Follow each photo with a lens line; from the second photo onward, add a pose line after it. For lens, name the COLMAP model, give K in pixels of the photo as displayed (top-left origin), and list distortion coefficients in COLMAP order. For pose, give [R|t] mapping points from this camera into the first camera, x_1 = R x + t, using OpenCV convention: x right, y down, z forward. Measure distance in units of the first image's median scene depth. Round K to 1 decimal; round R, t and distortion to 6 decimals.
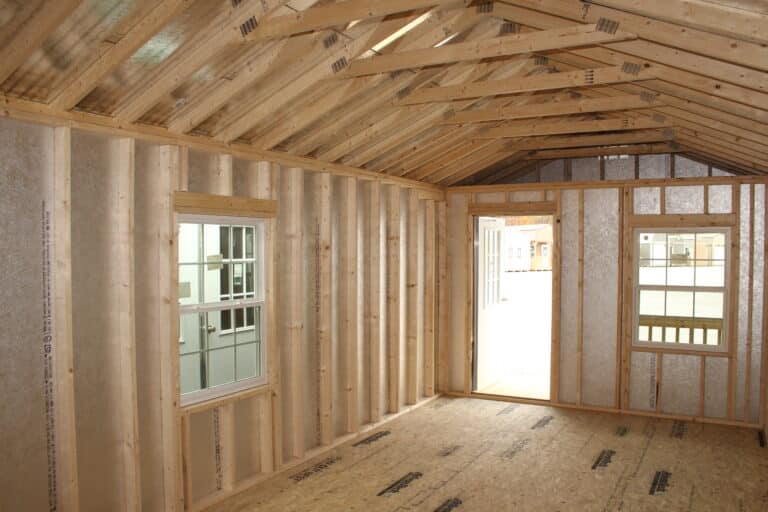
lens RADIAL K [[649.9, 0, 384.0], [0, 649.9, 271.2], [0, 0, 1]] dist [-0.161820, 0.160378]
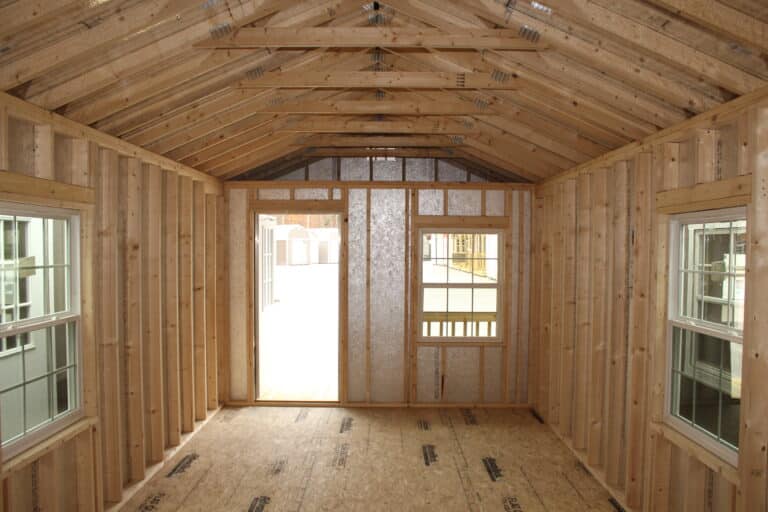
lens RADIAL K [[649.9, 0, 384.0], [0, 649.9, 271.2], [0, 0, 1]] dist [-0.161820, 0.160378]
pose [[0.875483, -0.014022, 0.483045, -0.169954], [0.012335, 0.999902, 0.006669, -0.005516], [-0.483091, 0.000120, 0.875570, 0.099325]]
